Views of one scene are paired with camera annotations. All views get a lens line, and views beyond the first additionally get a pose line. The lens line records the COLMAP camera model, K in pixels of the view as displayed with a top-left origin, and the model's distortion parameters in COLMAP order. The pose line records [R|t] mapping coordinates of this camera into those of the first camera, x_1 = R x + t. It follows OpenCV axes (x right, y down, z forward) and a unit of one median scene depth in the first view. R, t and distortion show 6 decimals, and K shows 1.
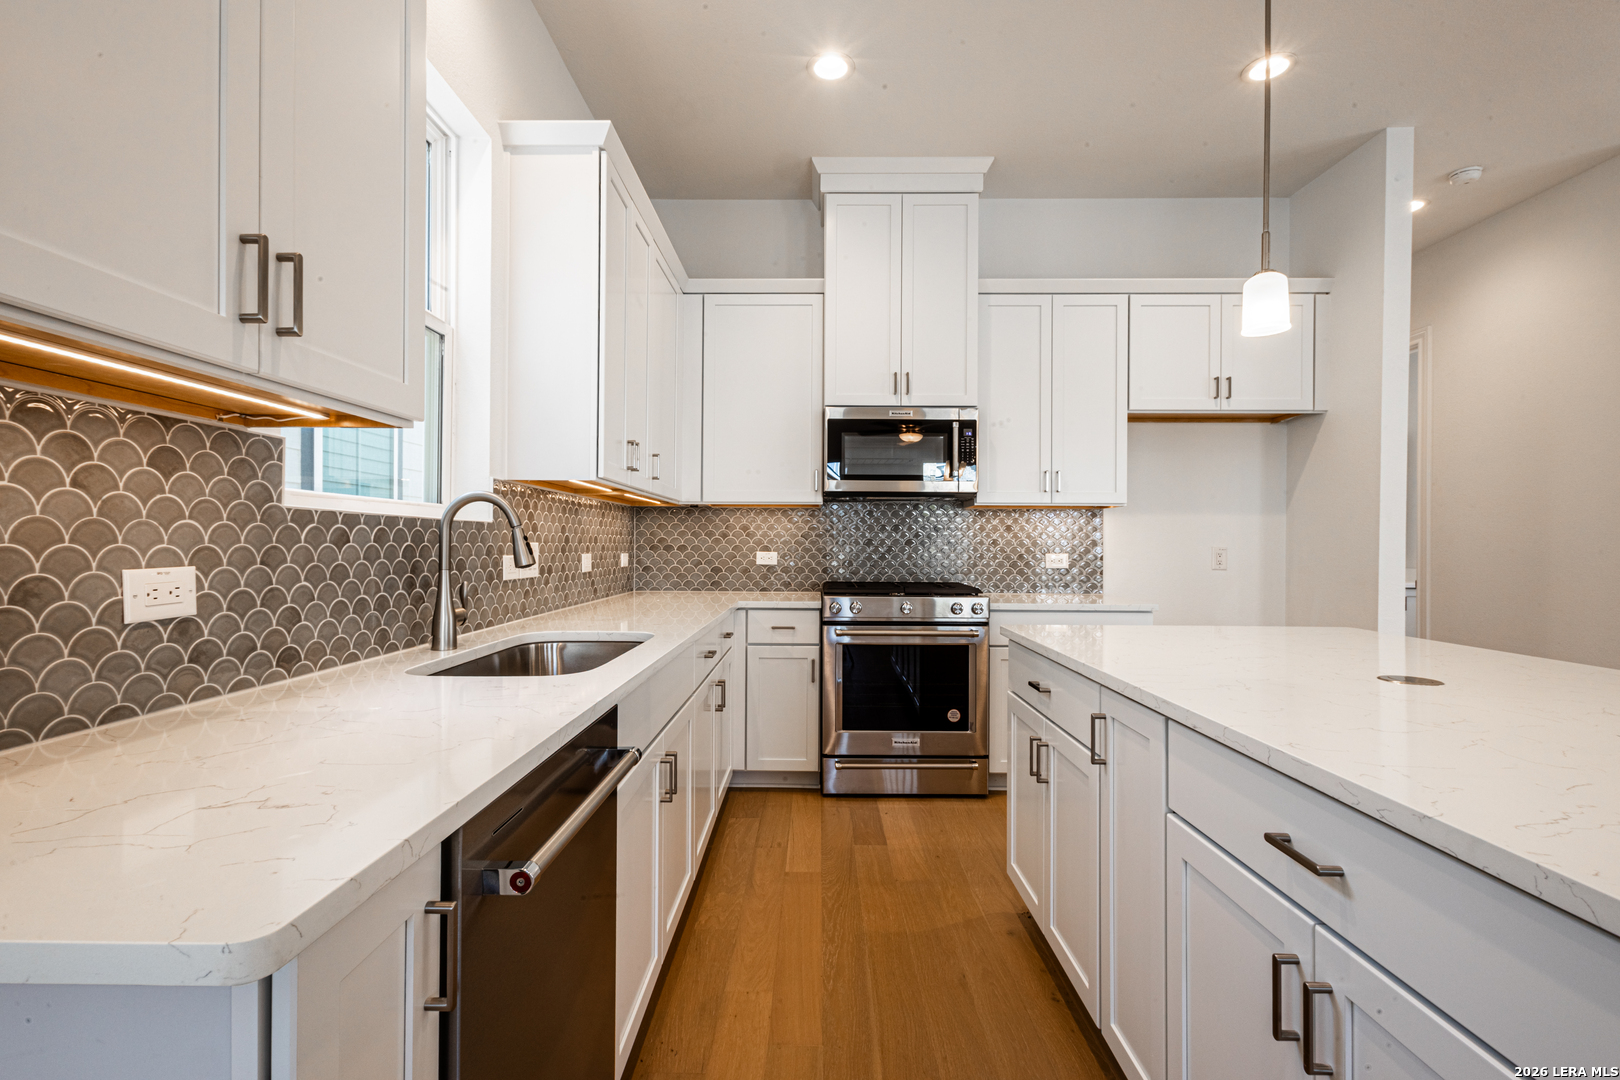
lens RADIAL K [[740.9, 0, 809.1], [0, 740.9, 542.7], [0, 0, 1]] dist [0.006933, -0.000748]
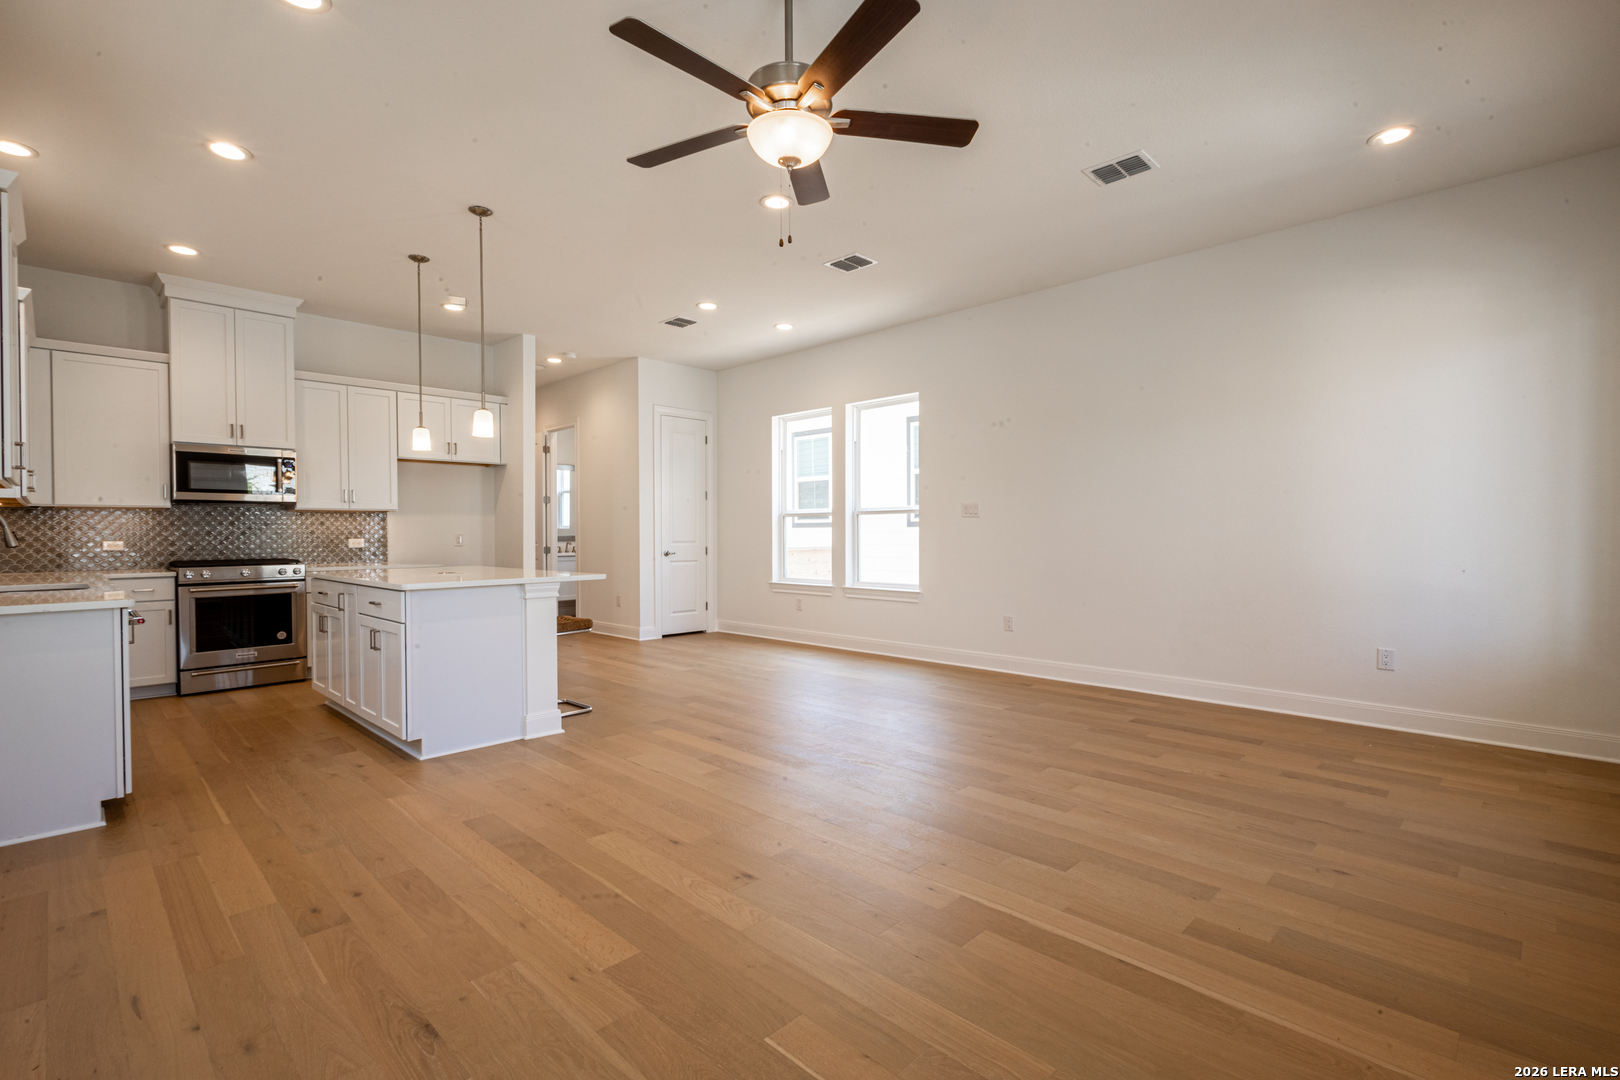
lens RADIAL K [[740.9, 0, 807.8], [0, 740.9, 541.0], [0, 0, 1]] dist [0.006933, -0.000748]
pose [[0.695112, -0.018648, 0.718660, -0.170925], [0.010835, 0.999822, 0.015464, 0.005598], [-0.718820, -0.002963, 0.695190, -0.958900]]
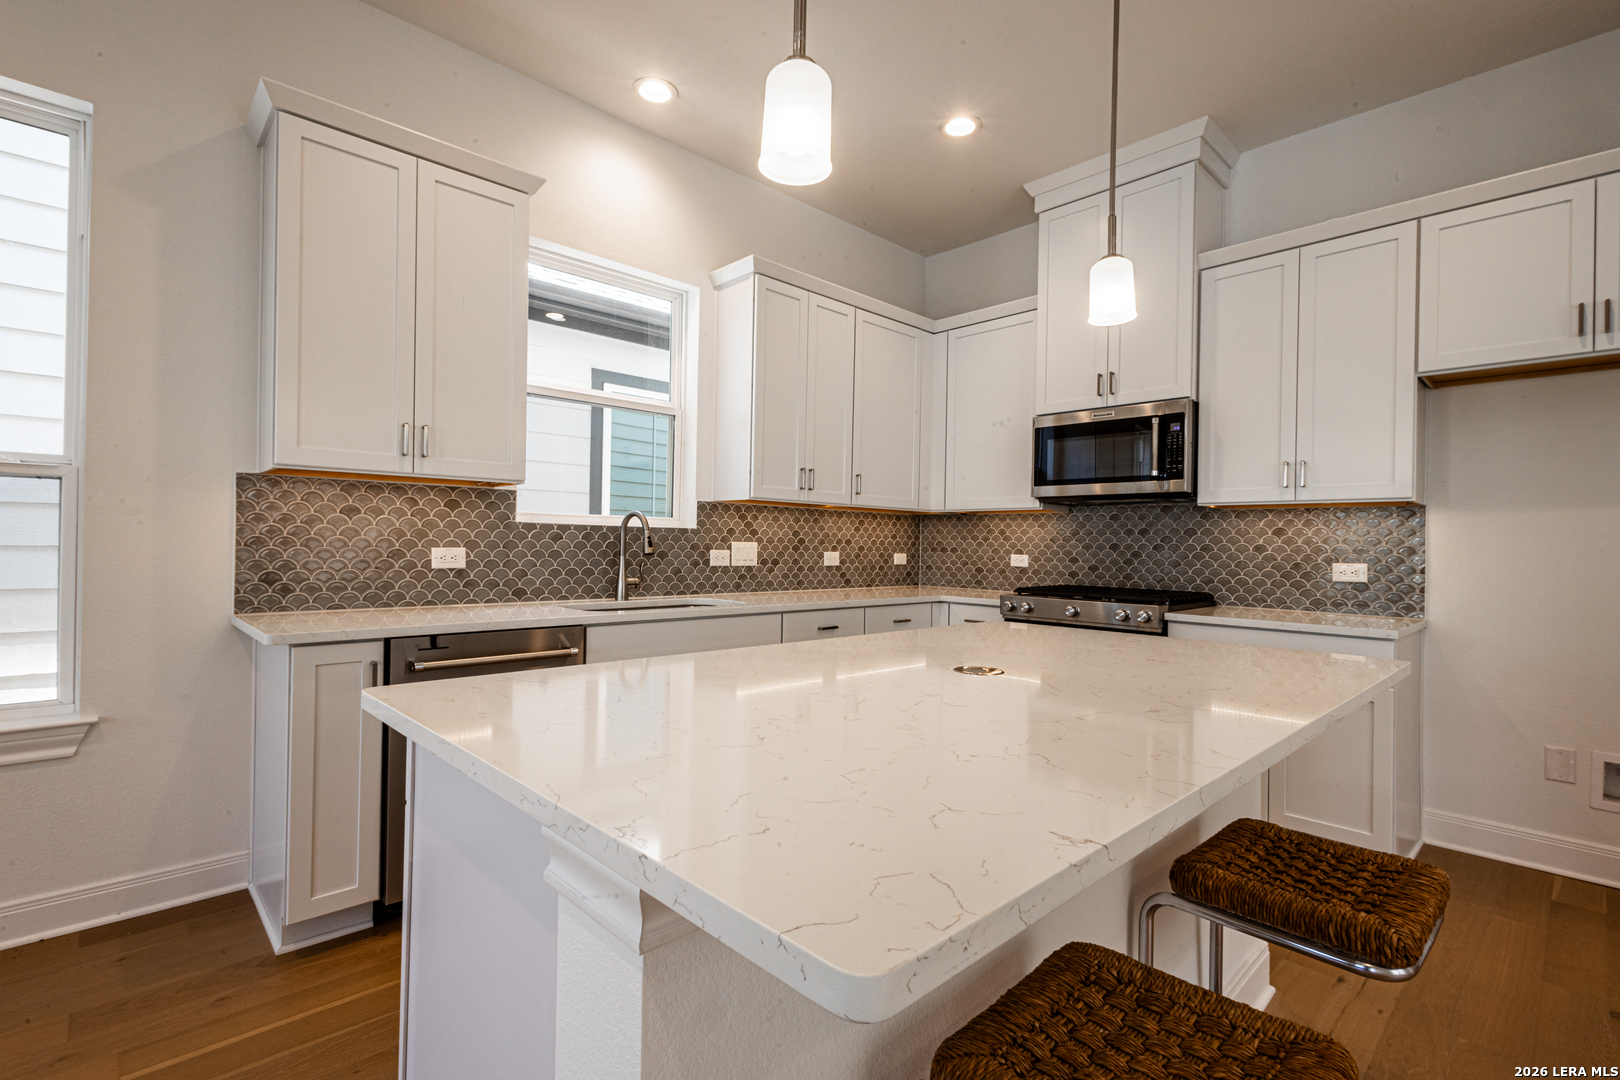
lens RADIAL K [[740.9, 0, 811.2], [0, 740.9, 542.7], [0, 0, 1]] dist [0.006933, -0.000748]
pose [[0.702121, 0.006203, -0.712031, 0.552047], [-0.013103, 0.999905, -0.004210, 0.003769], [0.711937, 0.012286, 0.702136, 0.038088]]
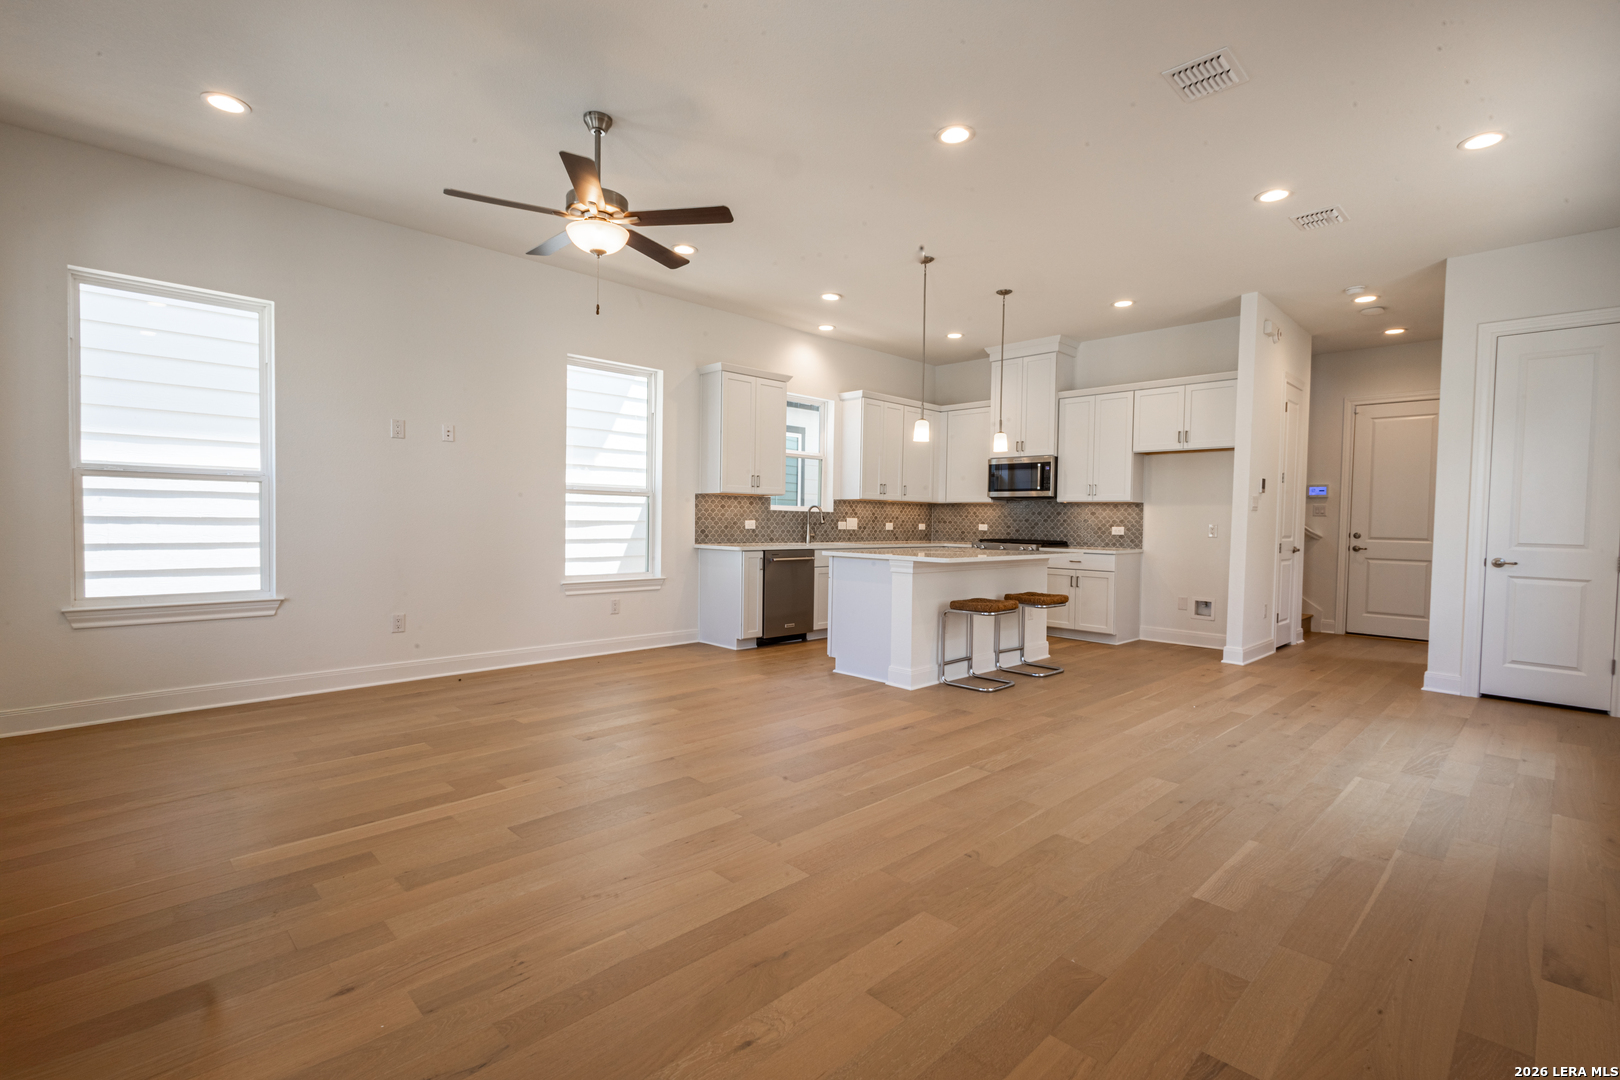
lens RADIAL K [[740.9, 0, 813.6], [0, 740.9, 543.0], [0, 0, 1]] dist [0.006933, -0.000748]
pose [[0.711743, 0.028378, -0.701867, 1.225497], [-0.012234, 0.999533, 0.028006, 0.013505], [0.702333, -0.011347, 0.711758, -0.965586]]
